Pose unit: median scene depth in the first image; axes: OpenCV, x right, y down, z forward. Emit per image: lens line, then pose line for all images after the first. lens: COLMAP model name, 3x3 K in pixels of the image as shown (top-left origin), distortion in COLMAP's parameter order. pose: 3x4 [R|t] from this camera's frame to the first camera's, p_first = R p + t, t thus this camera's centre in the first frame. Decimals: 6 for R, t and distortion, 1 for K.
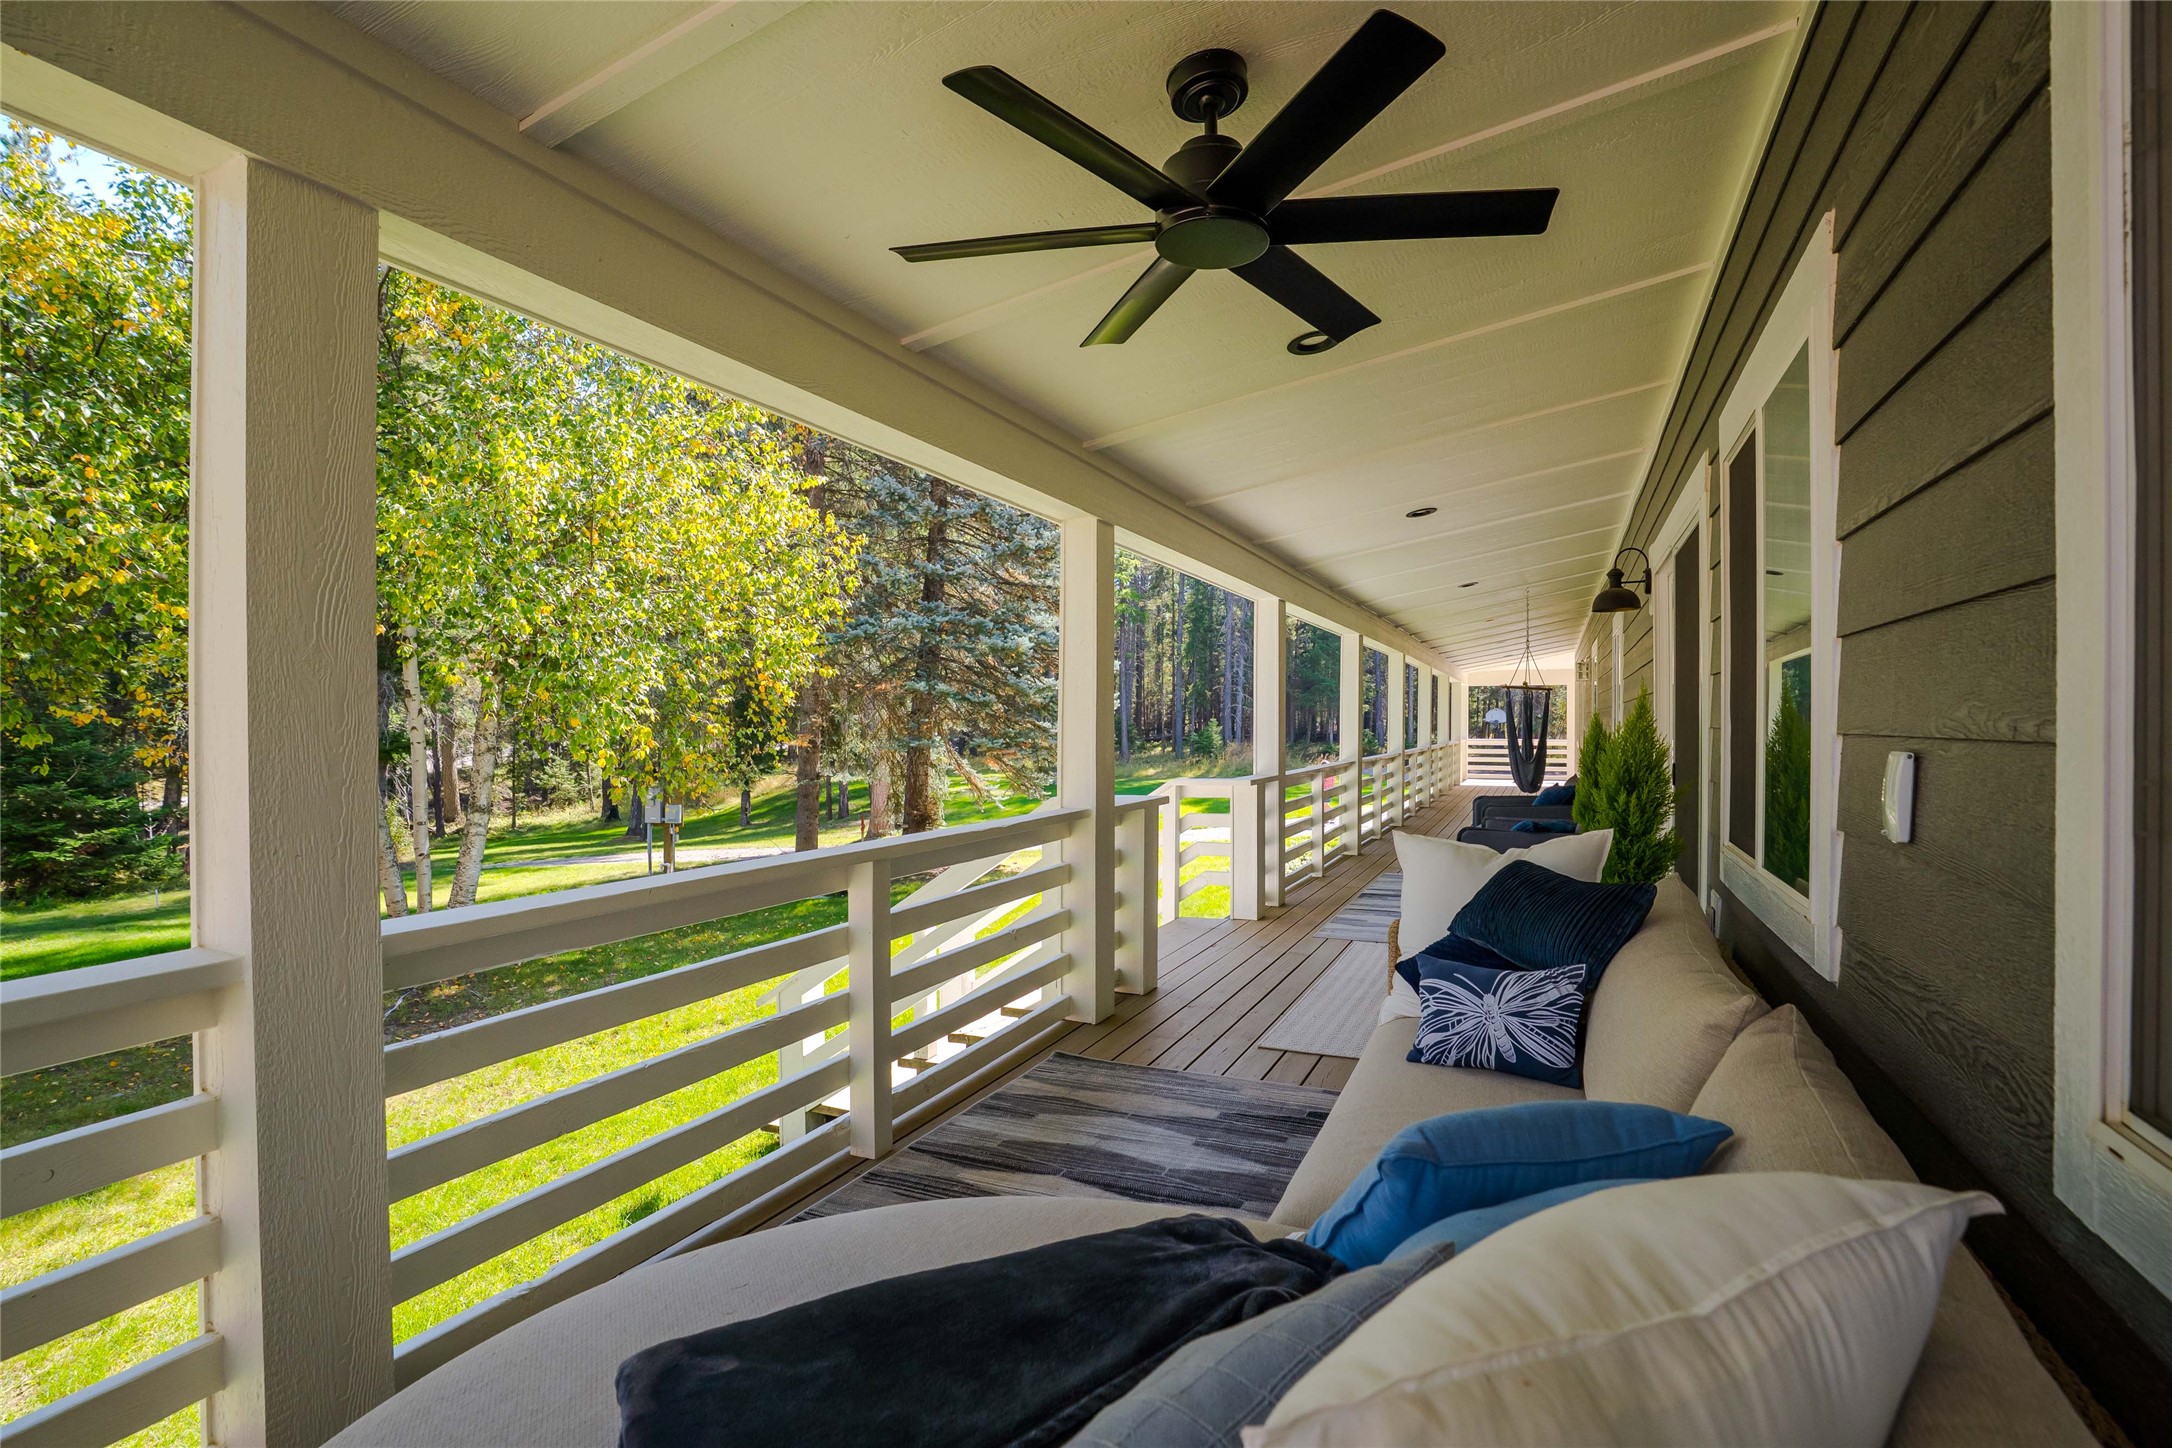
lens RADIAL K [[1021.1, 0, 1098.3], [0, 1021.1, 730.6], [0, 0, 1]] dist [-0.030059, 0.000382]
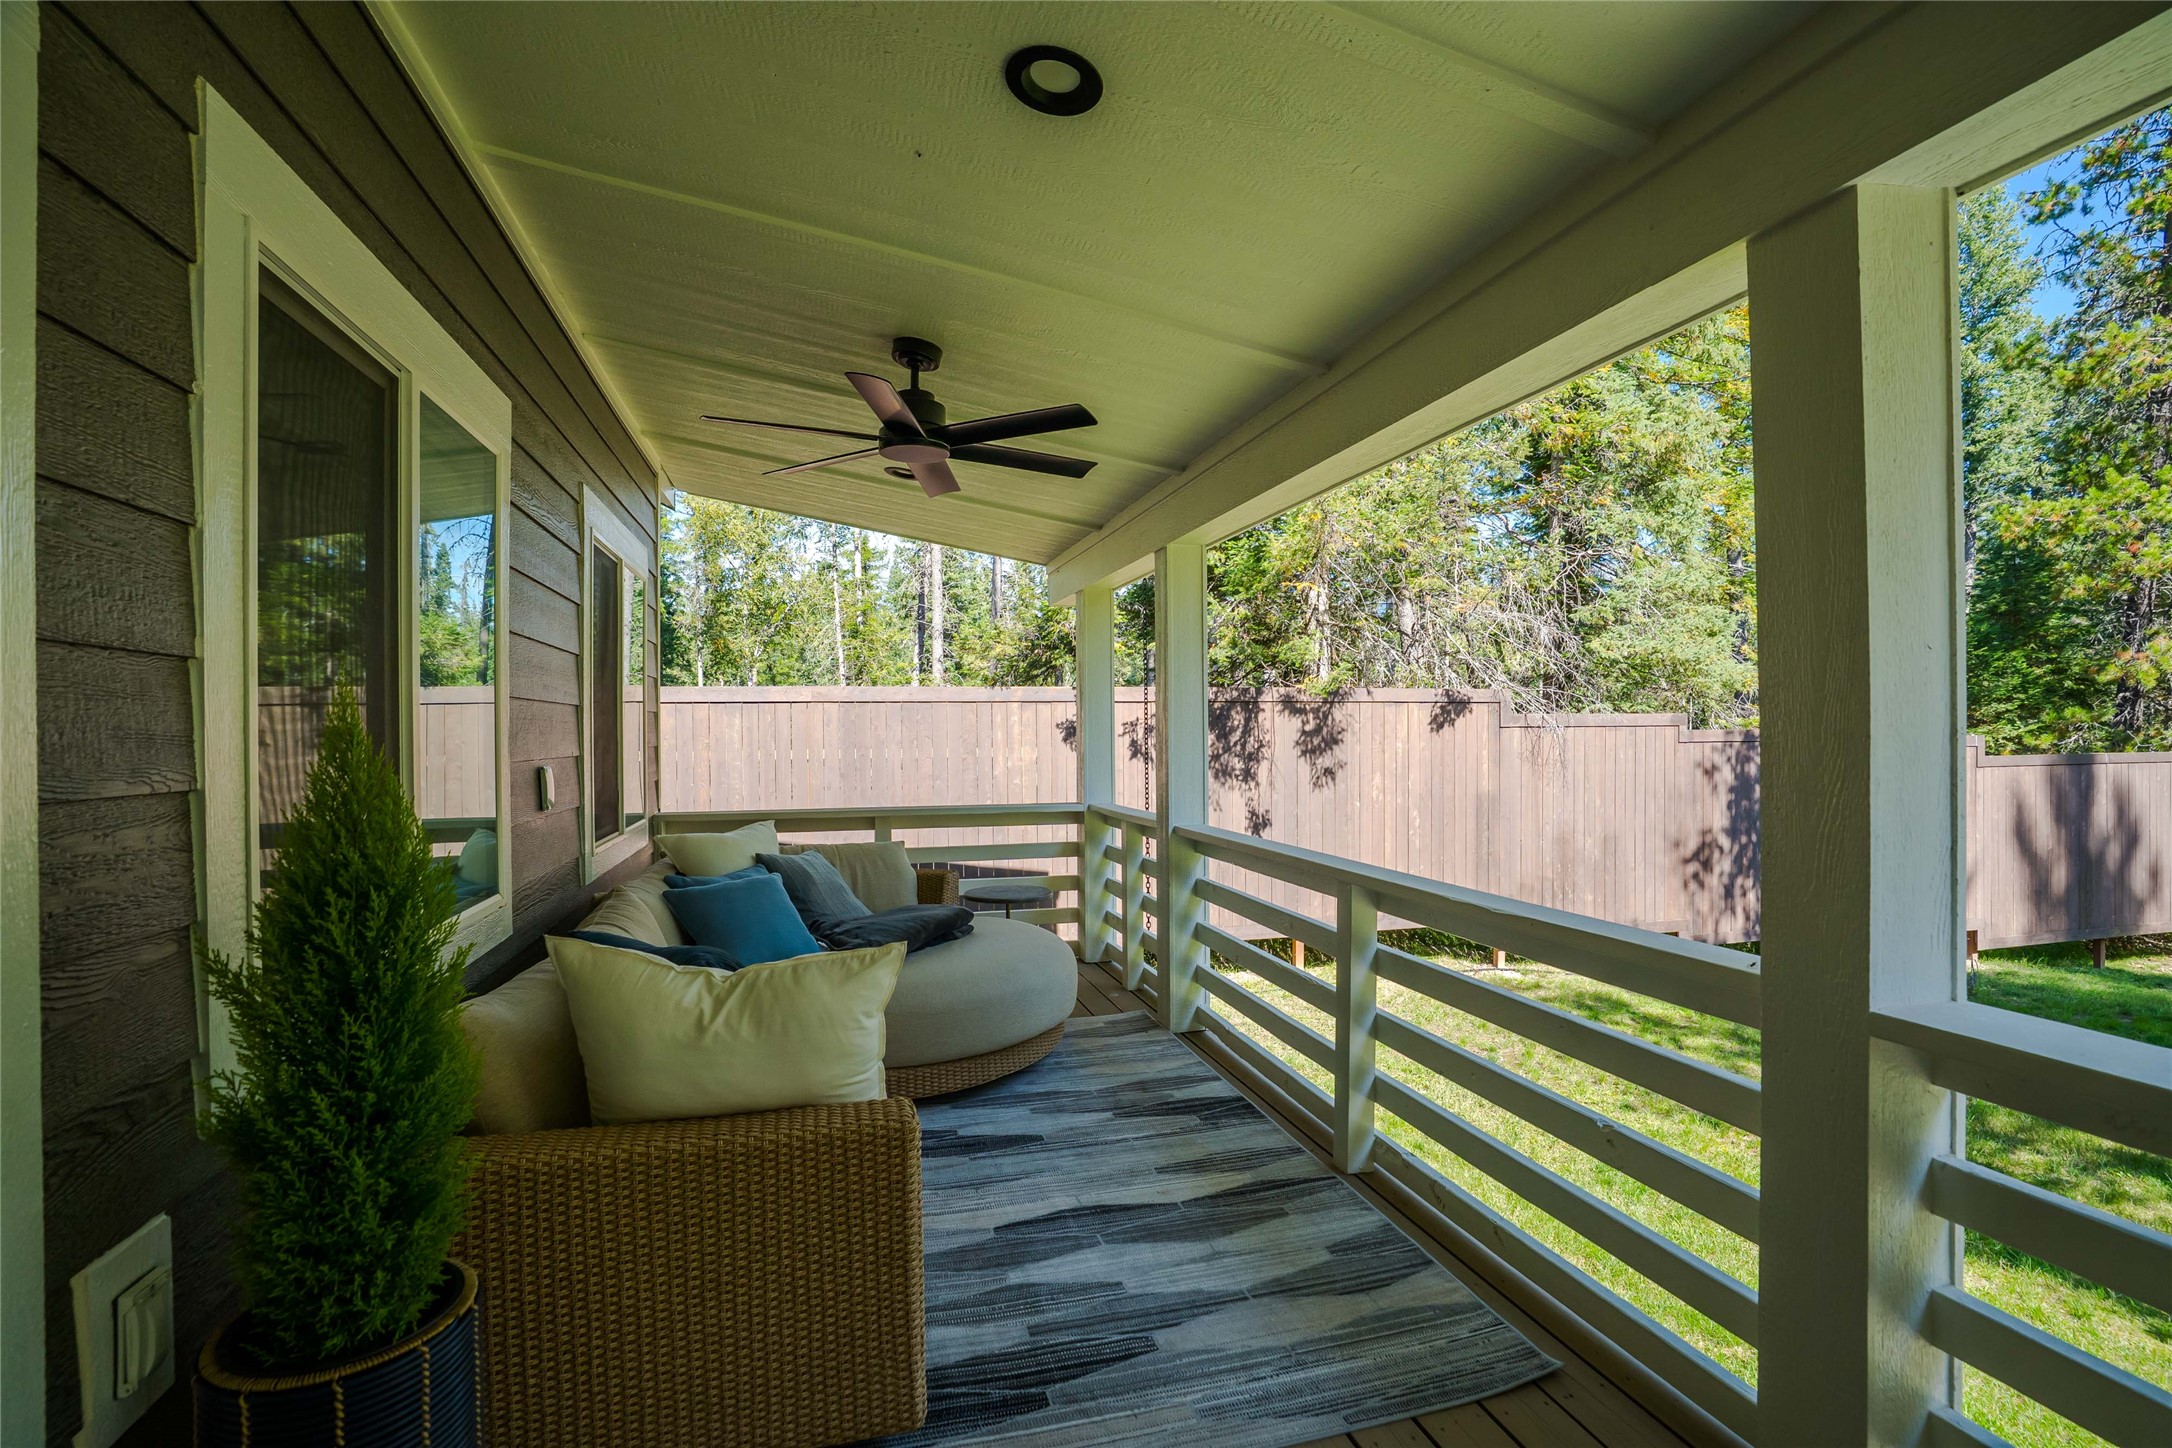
lens RADIAL K [[1021.1, 0, 1104.7], [0, 1021.1, 726.8], [0, 0, 1]] dist [-0.030059, 0.000382]
pose [[-0.760285, 0.000715, -0.649590, 0.579373], [0.001376, 0.999999, -0.000510, -0.024965], [0.649589, -0.001282, -0.760285, 1.494778]]
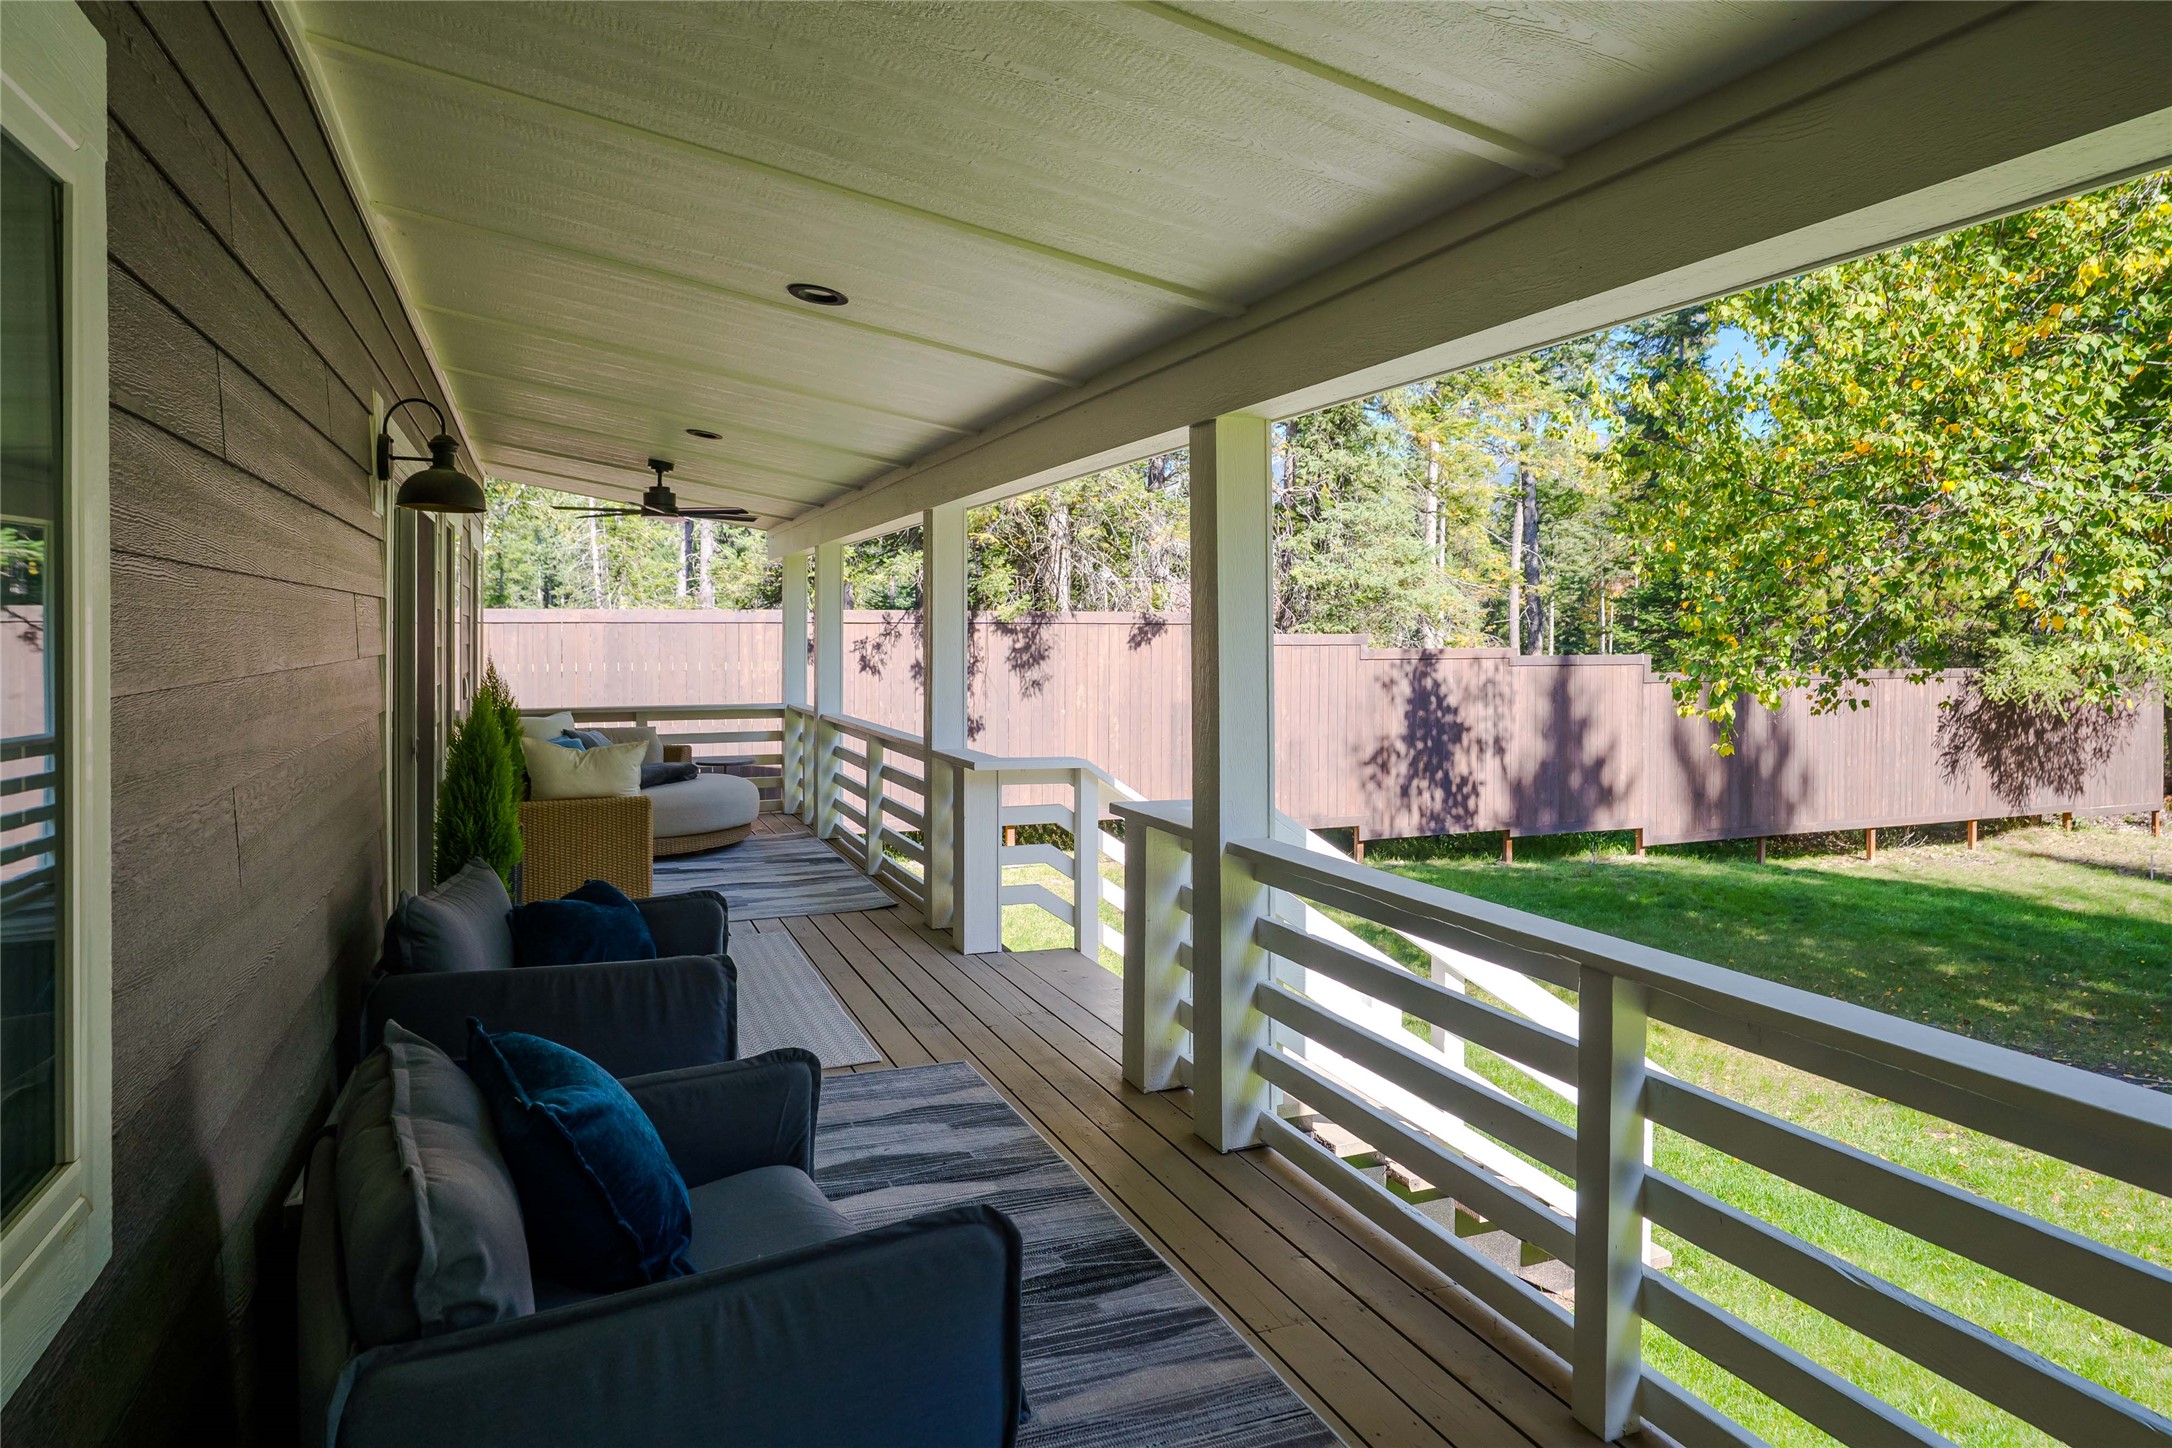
lens RADIAL K [[1313.6, 0, 1064.0], [0, 1313.6, 632.5], [0, 0, 1]] dist [0.016034, 0.000493]
pose [[-0.696029, -0.002115, -0.718011, 1.315506], [-0.006379, 0.999974, 0.003238, -0.084882], [0.717985, 0.006834, -0.696025, 2.878570]]
